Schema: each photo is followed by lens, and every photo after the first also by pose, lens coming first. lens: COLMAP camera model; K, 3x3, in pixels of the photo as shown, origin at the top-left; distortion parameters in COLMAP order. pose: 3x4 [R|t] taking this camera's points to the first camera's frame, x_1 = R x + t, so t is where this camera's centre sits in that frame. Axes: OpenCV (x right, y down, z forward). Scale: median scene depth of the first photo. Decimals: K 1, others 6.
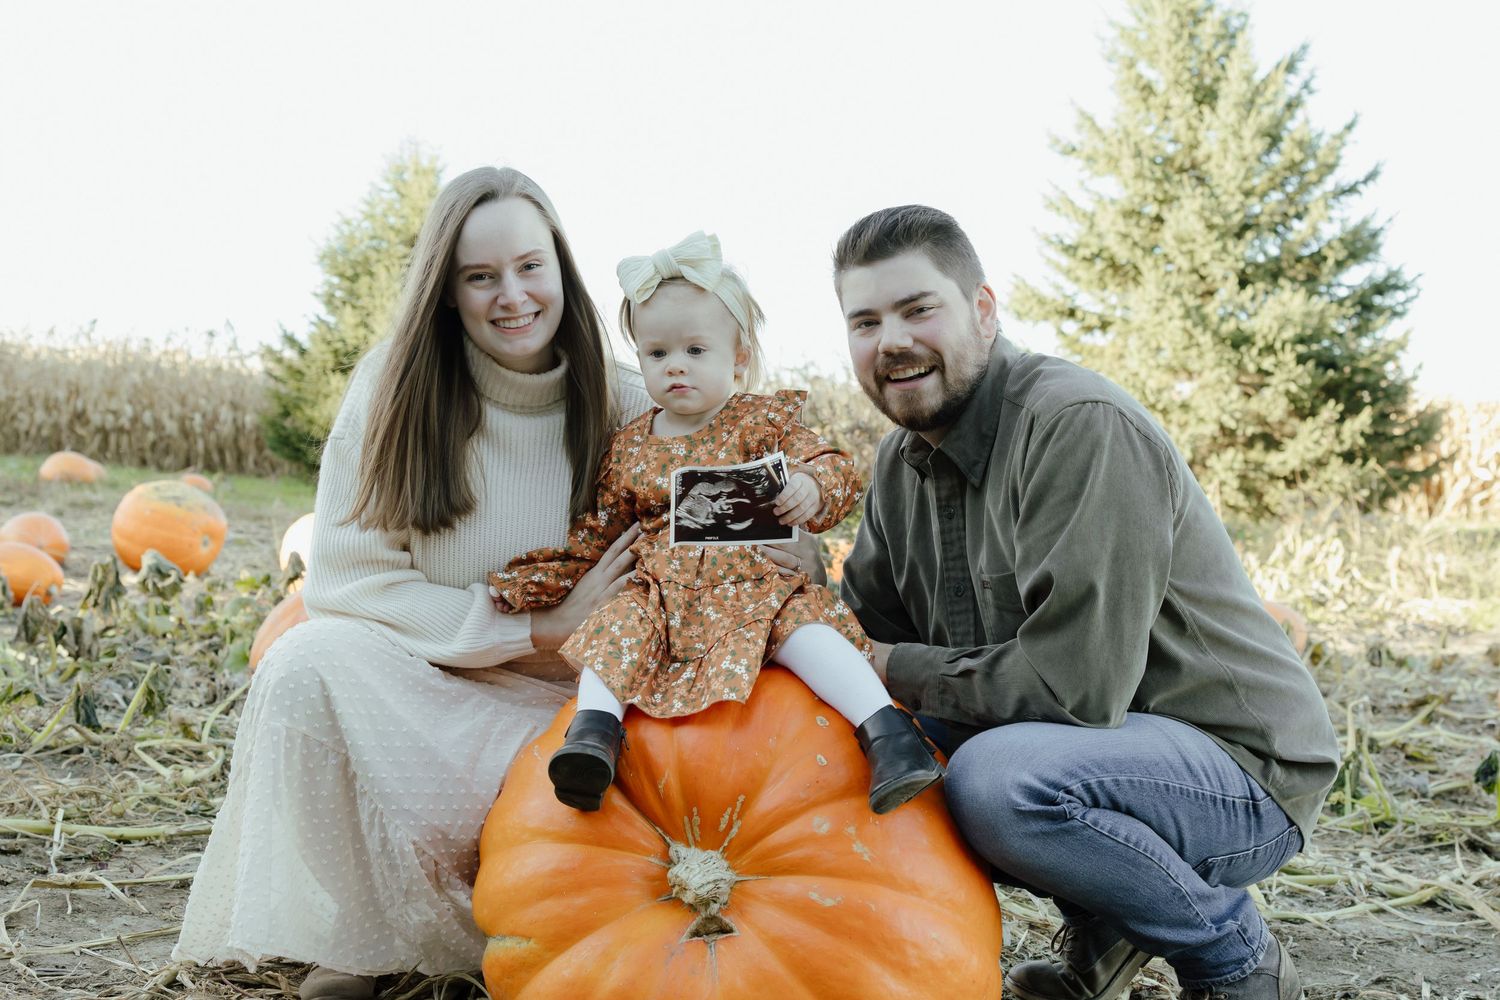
lens RADIAL K [[2021.8, 0, 745.8], [0, 2021.8, 498.0], [0, 0, 1]] dist [0.044318, 0.000000]
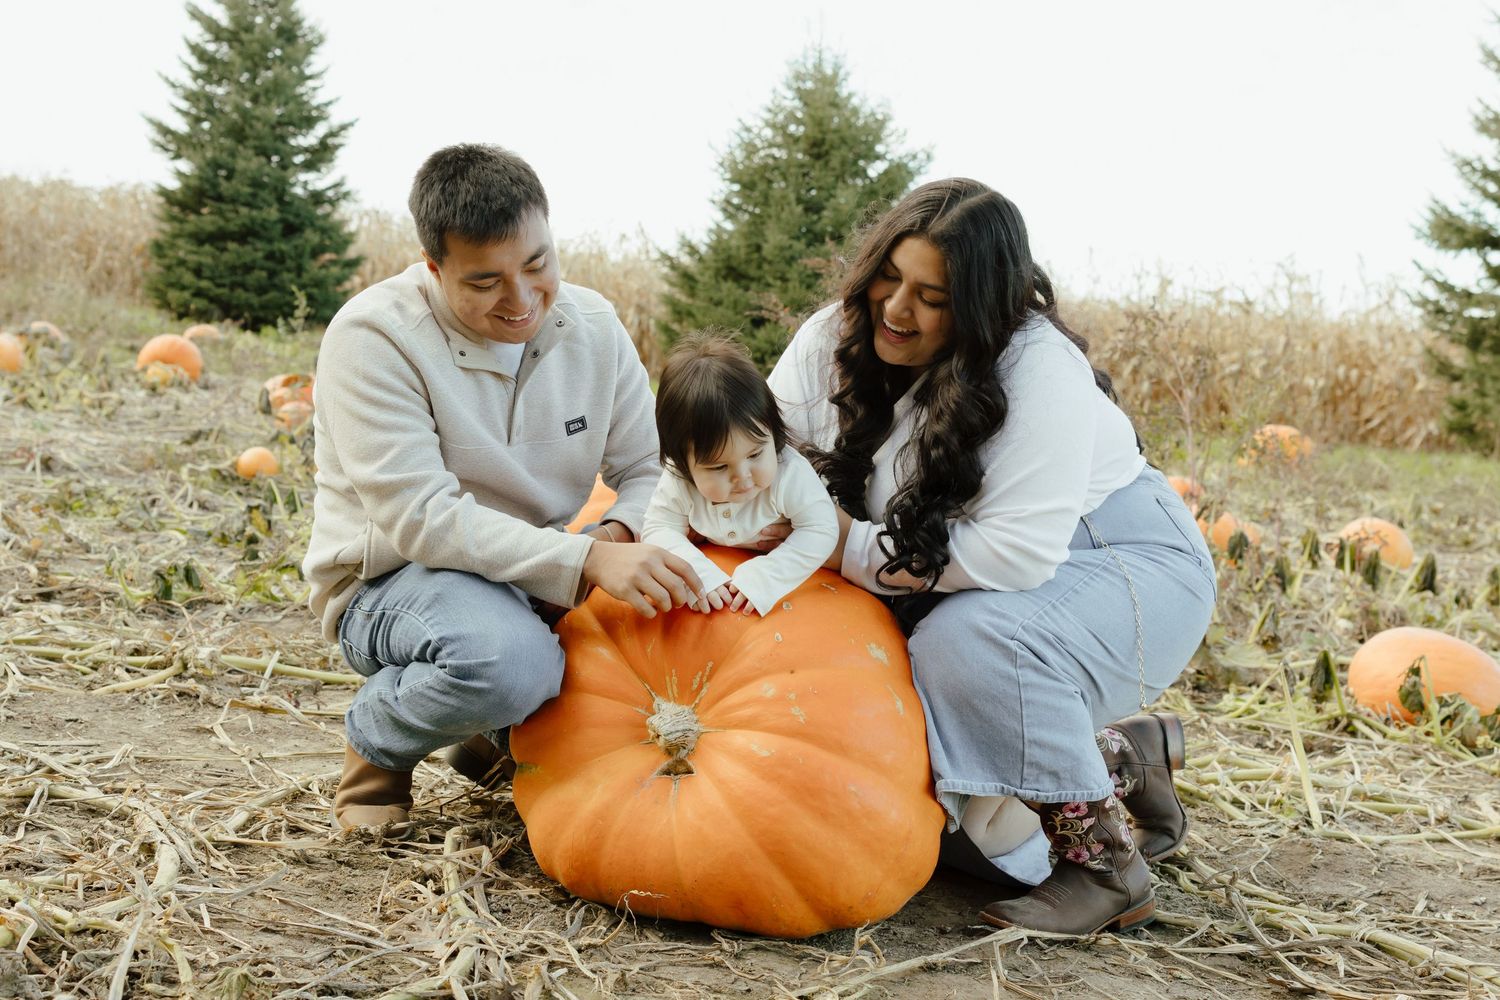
lens RADIAL K [[2088.9, 0, 759.1], [0, 2088.9, 503.0], [0, 0, 1]] dist [0.096482, 0.000000]
pose [[0.978803, 0.057843, -0.196465, 0.262775], [-0.049678, 0.997694, 0.046242, -0.005319], [0.198687, -0.035502, 0.979420, -0.201535]]
